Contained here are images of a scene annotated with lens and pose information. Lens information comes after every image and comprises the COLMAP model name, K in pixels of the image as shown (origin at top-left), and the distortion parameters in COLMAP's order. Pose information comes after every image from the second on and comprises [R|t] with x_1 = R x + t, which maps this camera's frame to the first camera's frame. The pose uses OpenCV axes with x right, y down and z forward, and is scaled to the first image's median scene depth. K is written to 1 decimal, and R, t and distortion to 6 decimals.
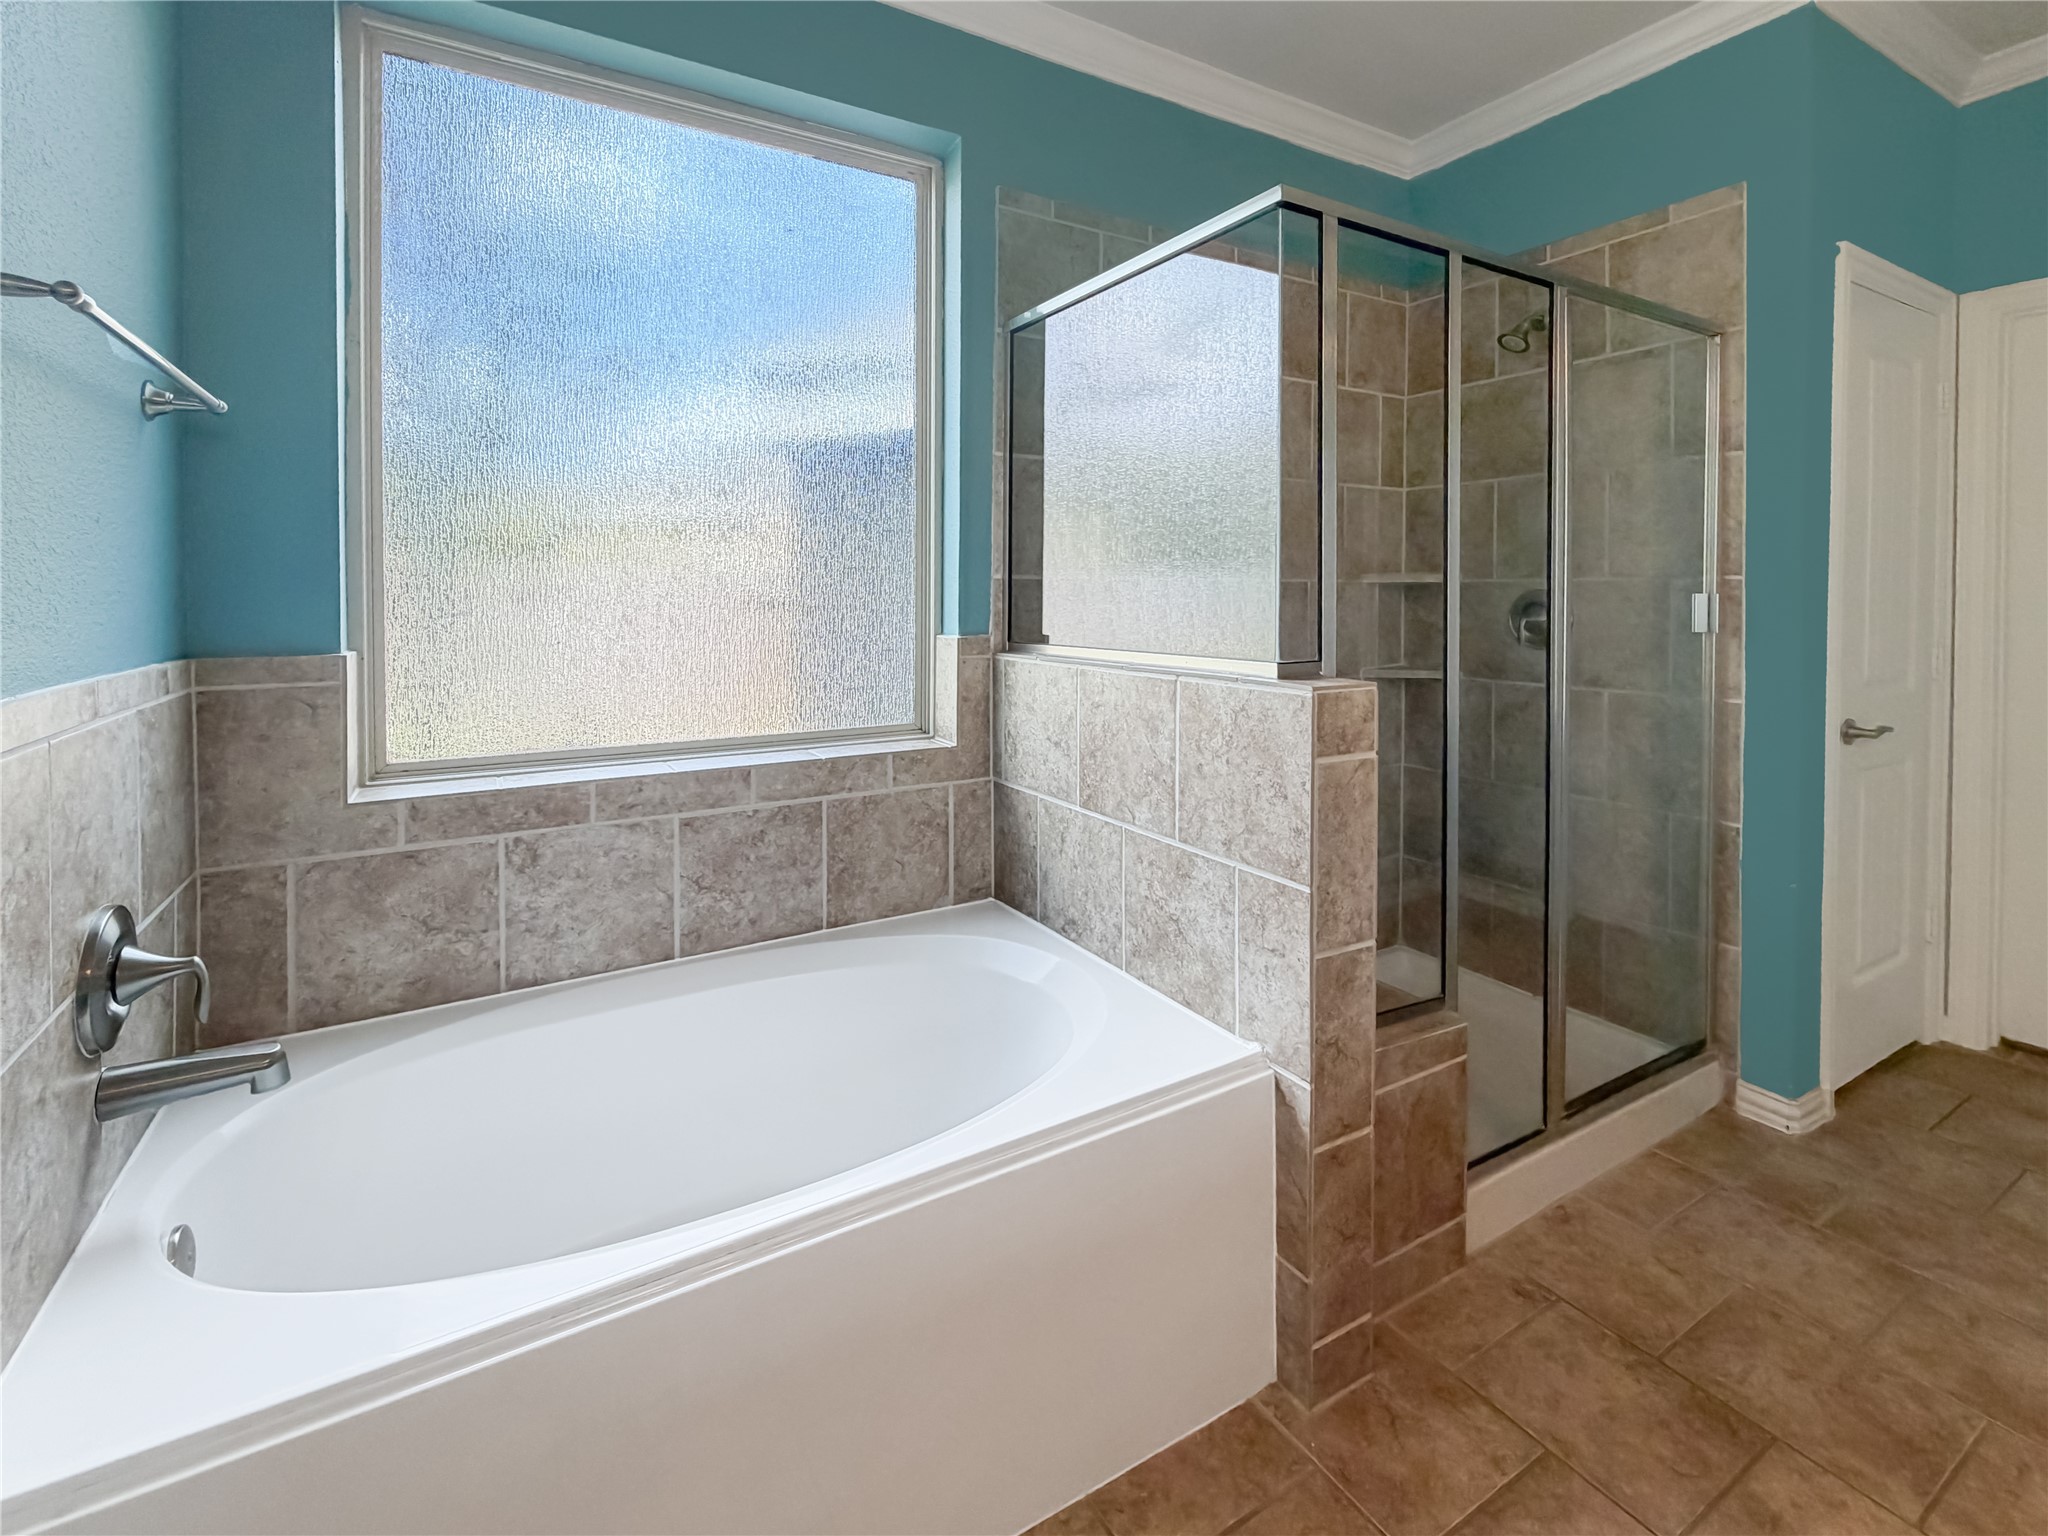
lens RADIAL K [[884.7, 0, 956.3], [0, 884.7, 607.4], [0, 0, 1]] dist [0.000076, -0.000179]
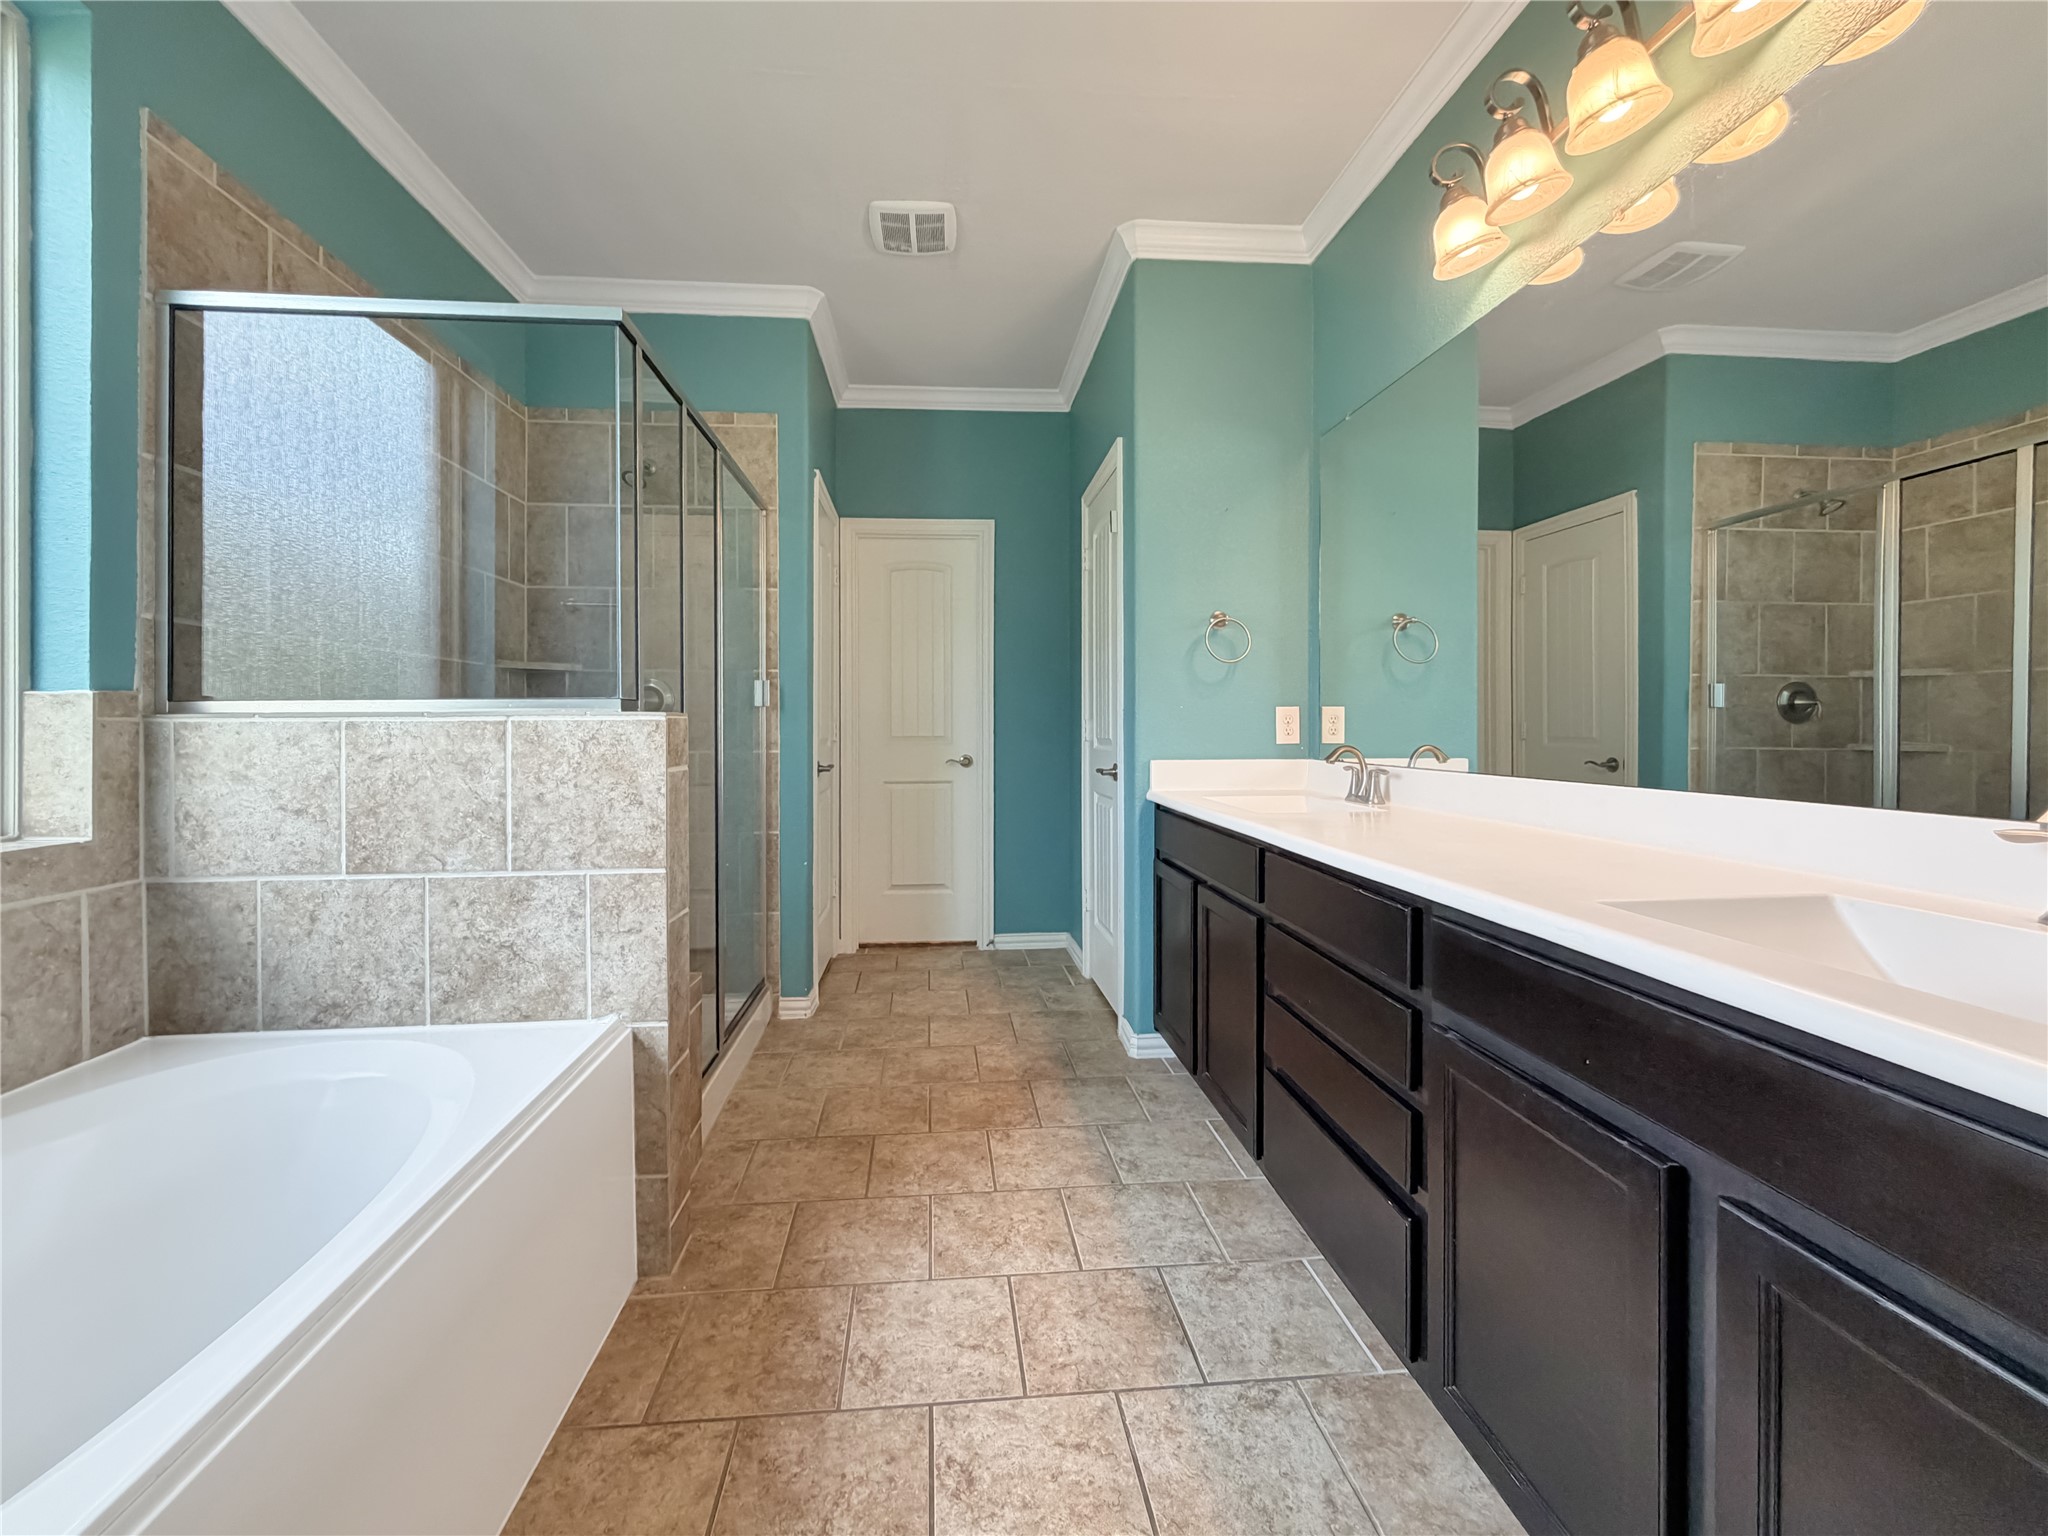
lens RADIAL K [[884.7, 0, 997.6], [0, 884.7, 727.4], [0, 0, 1]] dist [0.000076, -0.000179]
pose [[0.414504, -0.001994, 0.910045, -0.424029], [0.012583, 0.999915, -0.003541, 0.090282], [-0.909961, 0.012919, 0.414493, 0.017198]]
